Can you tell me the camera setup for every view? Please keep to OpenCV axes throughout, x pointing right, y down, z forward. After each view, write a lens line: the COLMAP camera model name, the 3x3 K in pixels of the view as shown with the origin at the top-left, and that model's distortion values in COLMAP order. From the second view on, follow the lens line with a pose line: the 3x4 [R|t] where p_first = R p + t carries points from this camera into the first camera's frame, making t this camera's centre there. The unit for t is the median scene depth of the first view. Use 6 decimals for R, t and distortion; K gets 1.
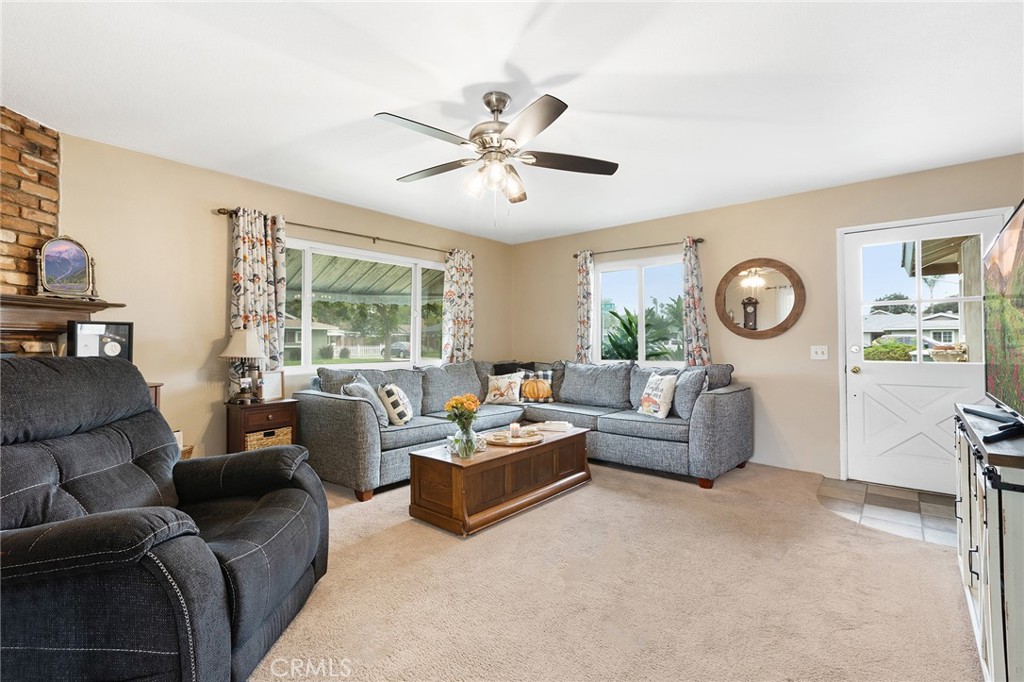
lens RADIAL K [[460.4, 0, 516.0], [0, 460.4, 336.9], [0, 0, 1]] dist [-0.000447, 0.000147]
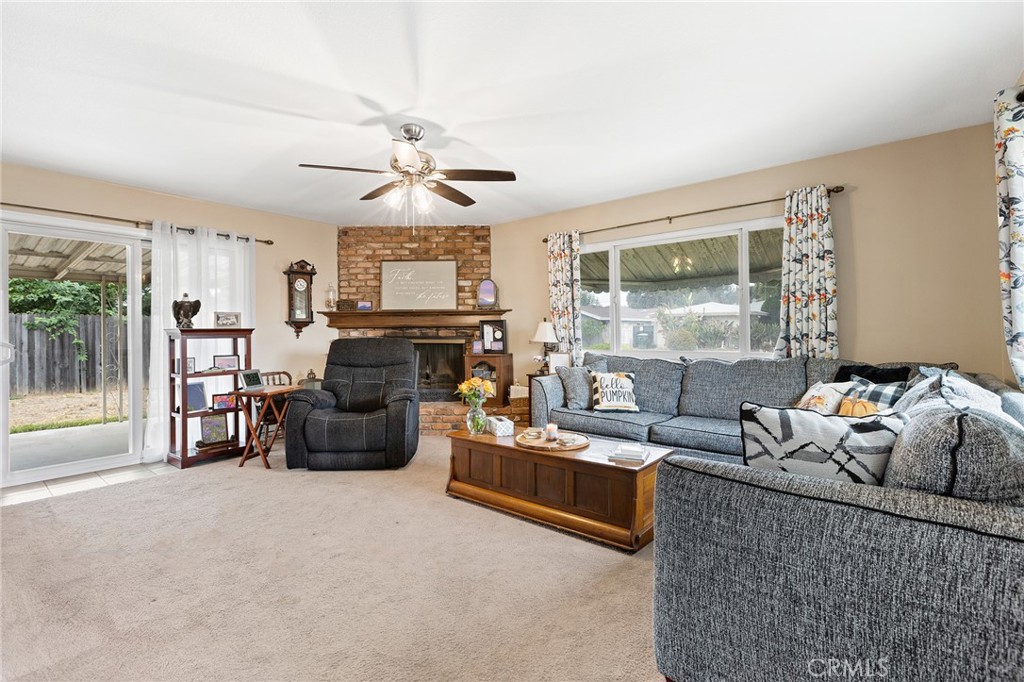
lens RADIAL K [[460.4, 0, 506.9], [0, 460.4, 330.4], [0, 0, 1]] dist [-0.000447, 0.000147]
pose [[0.013317, -0.002758, -0.999908, 0.790666], [0.019260, 0.999811, -0.002501, 0.011552], [0.999726, -0.019225, 0.013368, 0.829957]]
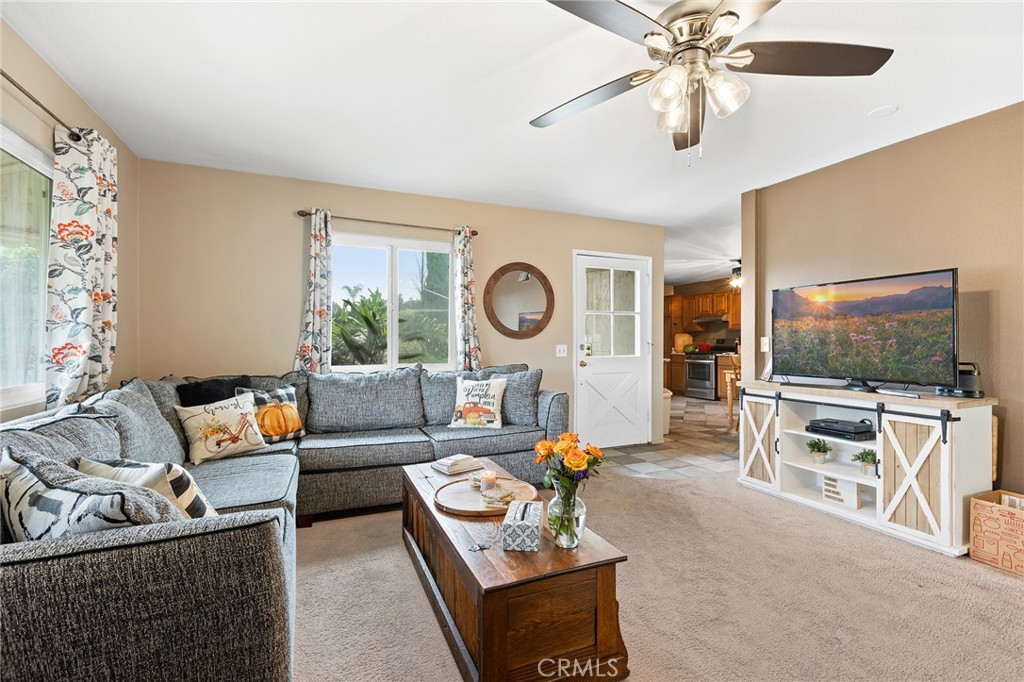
lens RADIAL K [[460.4, 0, 512.3], [0, 460.4, 341.7], [0, 0, 1]] dist [-0.000447, 0.000147]
pose [[0.439039, -0.002394, 0.898465, -0.584026], [-0.013655, 0.999863, 0.009337, 0.002230], [-0.898364, -0.016368, 0.438946, 0.735871]]
